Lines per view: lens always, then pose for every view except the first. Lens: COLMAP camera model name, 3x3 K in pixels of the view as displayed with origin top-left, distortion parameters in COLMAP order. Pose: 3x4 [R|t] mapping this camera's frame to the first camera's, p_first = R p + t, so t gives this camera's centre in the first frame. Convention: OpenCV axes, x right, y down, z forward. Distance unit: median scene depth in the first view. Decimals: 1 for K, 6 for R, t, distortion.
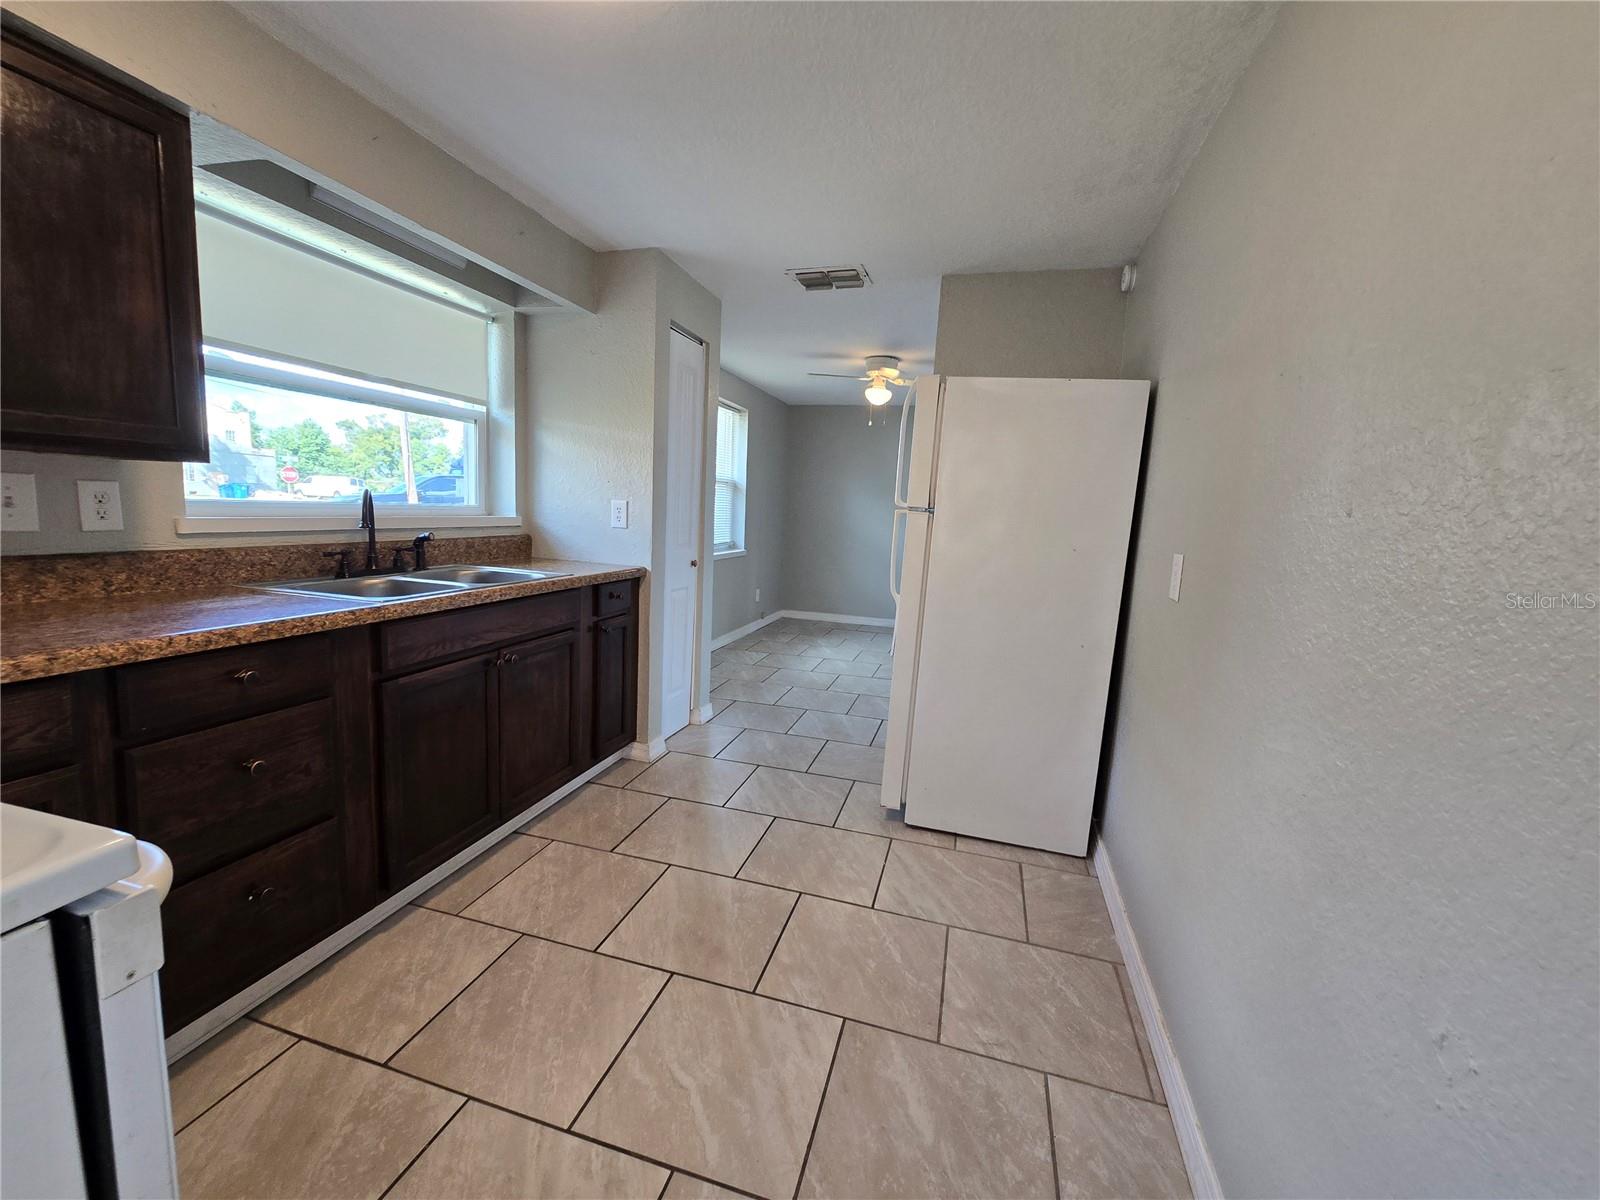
lens RADIAL K [[655.3, 0, 792.6], [0, 655.3, 596.5], [0, 0, 1]] dist [-0.001649, 0.000986]
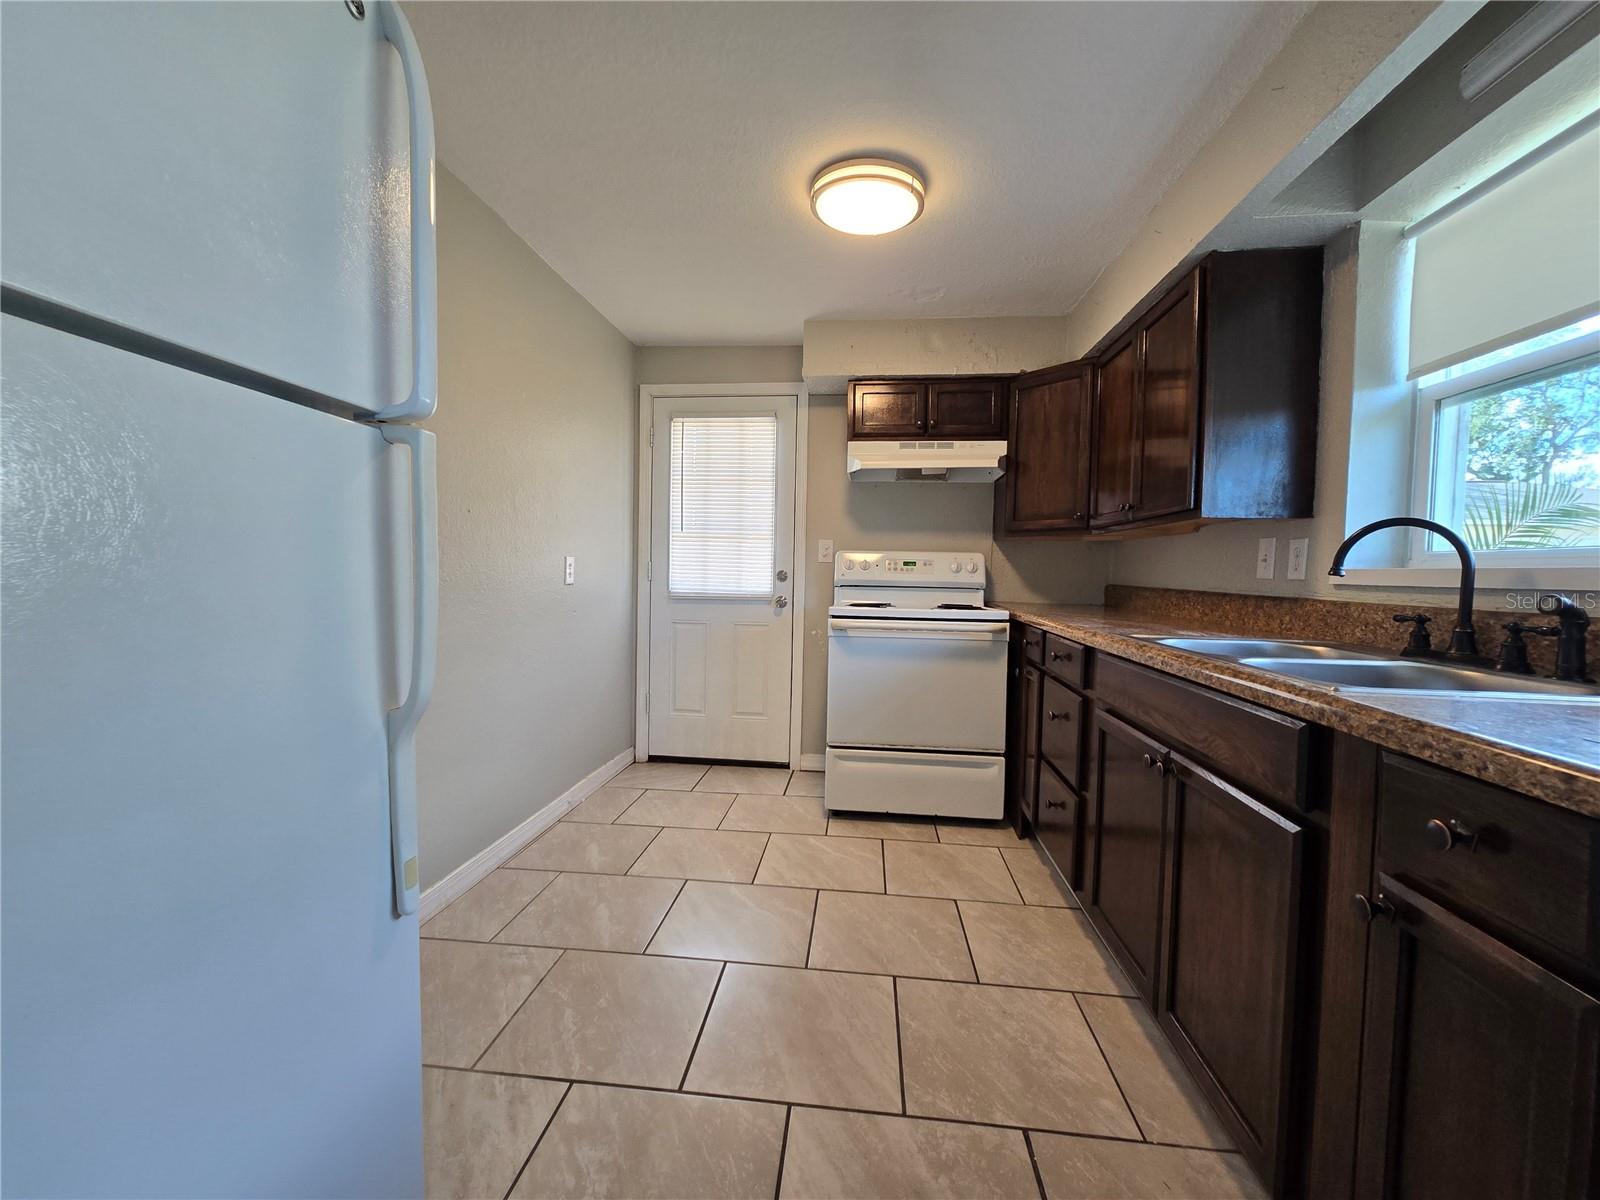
lens RADIAL K [[655.3, 0, 792.6], [0, 655.3, 596.5], [0, 0, 1]] dist [-0.001649, 0.000986]
pose [[-0.982942, -0.060112, -0.173817, 0.049053], [-0.089746, 0.981690, 0.168018, -0.159055], [0.160535, 0.180752, -0.970339, 1.697823]]
